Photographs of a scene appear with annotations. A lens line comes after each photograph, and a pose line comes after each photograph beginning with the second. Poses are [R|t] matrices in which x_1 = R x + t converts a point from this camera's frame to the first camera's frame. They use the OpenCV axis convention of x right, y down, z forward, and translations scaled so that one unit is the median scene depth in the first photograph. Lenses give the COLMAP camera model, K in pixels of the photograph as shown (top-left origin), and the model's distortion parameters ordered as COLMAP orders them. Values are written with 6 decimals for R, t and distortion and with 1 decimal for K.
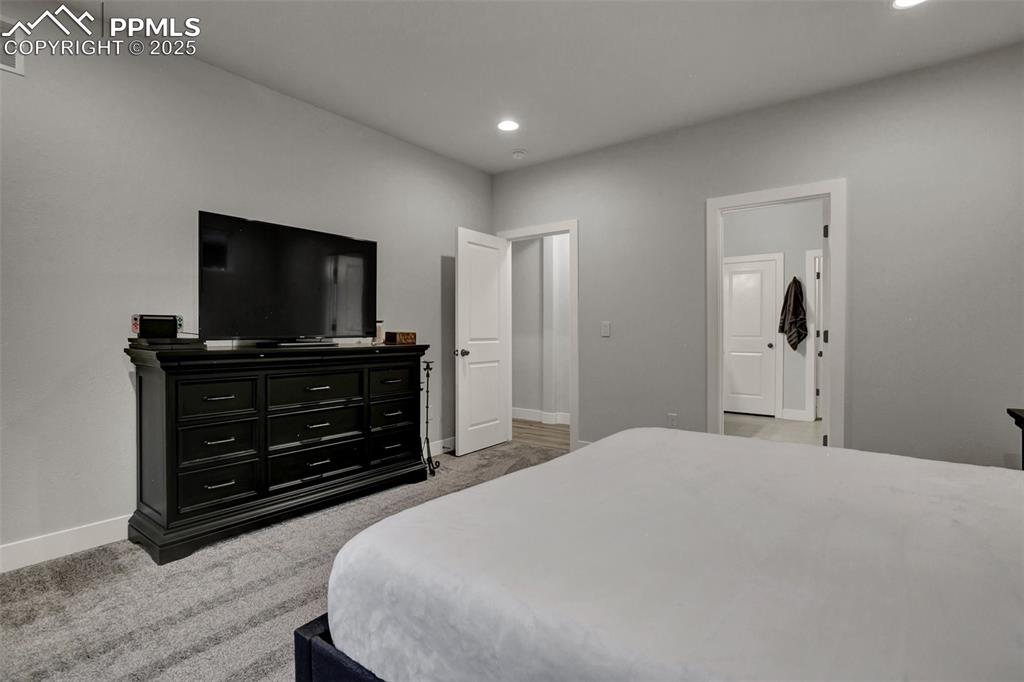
lens RADIAL K [[487.2, 0, 519.1], [0, 487.2, 338.2], [0, 0, 1]] dist [-0.020111, 0.008236]
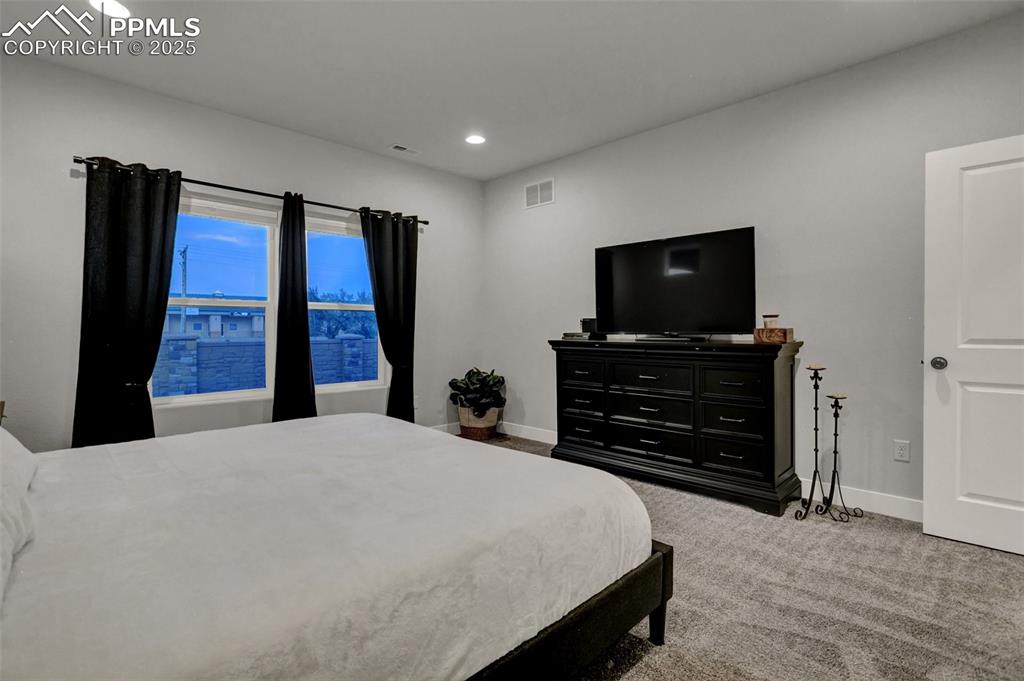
lens RADIAL K [[487.2, 0, 518.3], [0, 487.2, 336.1], [0, 0, 1]] dist [-0.020111, 0.008236]
pose [[-0.124410, 0.018335, -0.992061, 0.481939], [-0.008102, 0.999777, 0.019494, -0.009154], [0.992198, 0.010463, -0.124234, 0.518790]]
